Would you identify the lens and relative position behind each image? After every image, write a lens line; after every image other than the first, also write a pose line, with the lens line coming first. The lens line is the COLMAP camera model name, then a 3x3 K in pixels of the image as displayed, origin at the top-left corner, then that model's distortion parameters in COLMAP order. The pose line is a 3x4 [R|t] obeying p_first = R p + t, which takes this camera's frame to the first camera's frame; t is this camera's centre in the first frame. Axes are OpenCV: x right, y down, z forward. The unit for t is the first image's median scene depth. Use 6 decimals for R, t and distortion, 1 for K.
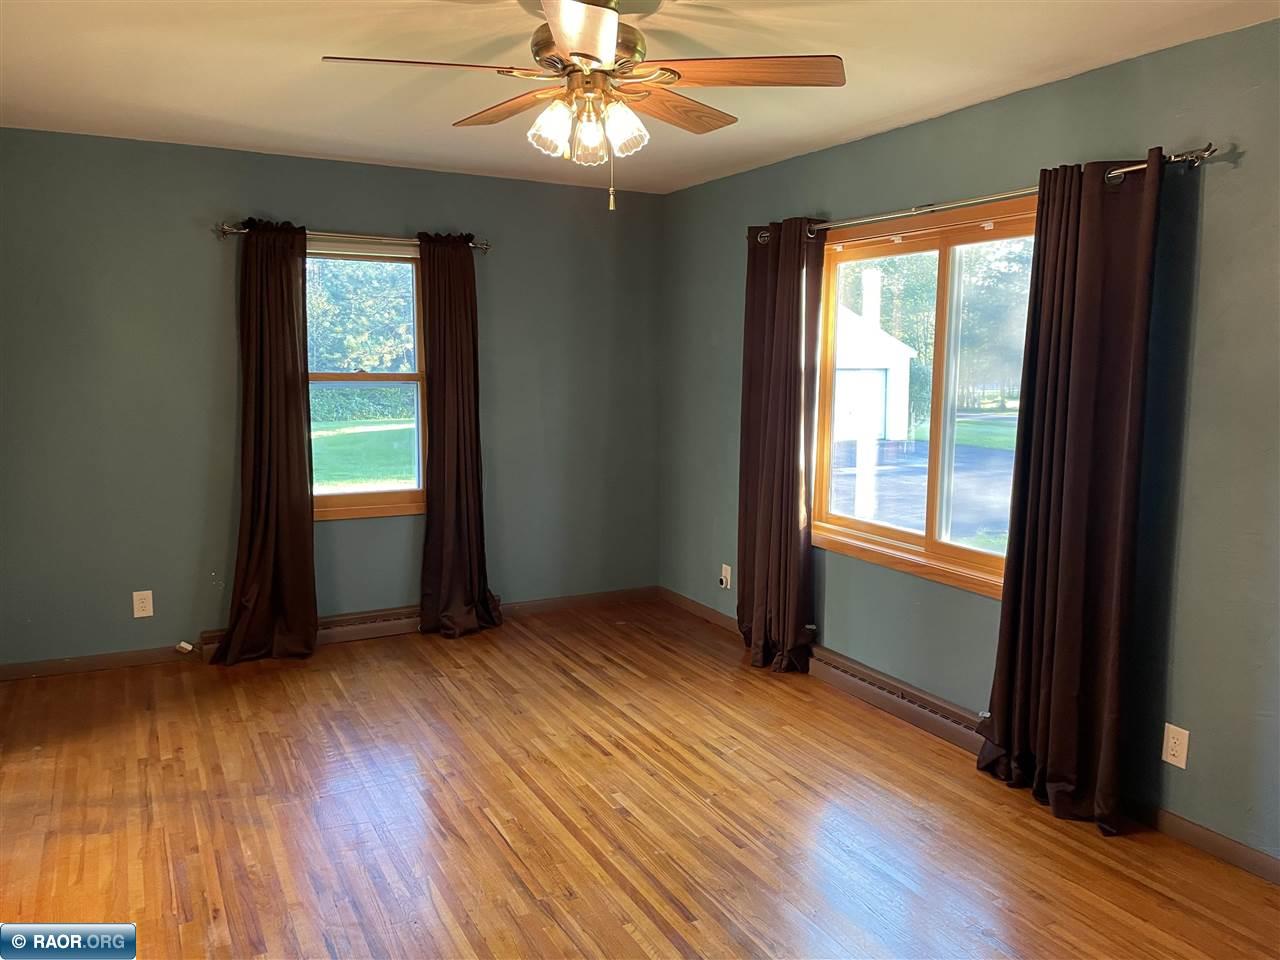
lens RADIAL K [[975.6, 0, 640.0], [0, 975.6, 480.0], [0, 0, 1]] dist [0.099548, -0.133074]
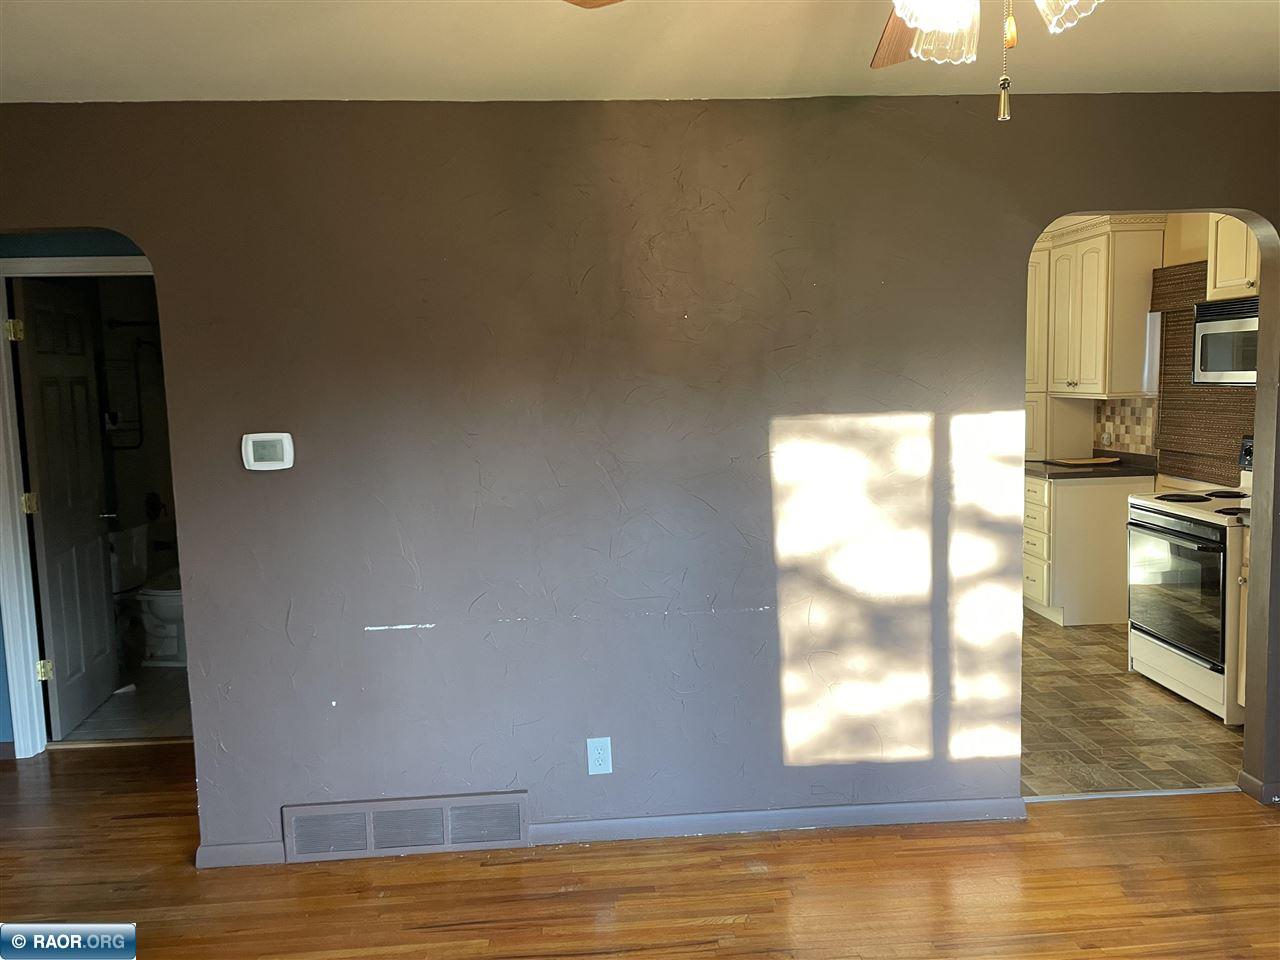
lens RADIAL K [[975.6, 0, 640.0], [0, 975.6, 480.0], [0, 0, 1]] dist [0.099548, -0.133074]
pose [[-0.409955, 0.100994, -0.906497, 0.443247], [-0.097219, 0.983351, 0.153523, -0.124265], [0.906910, 0.151066, -0.393311, 0.851416]]
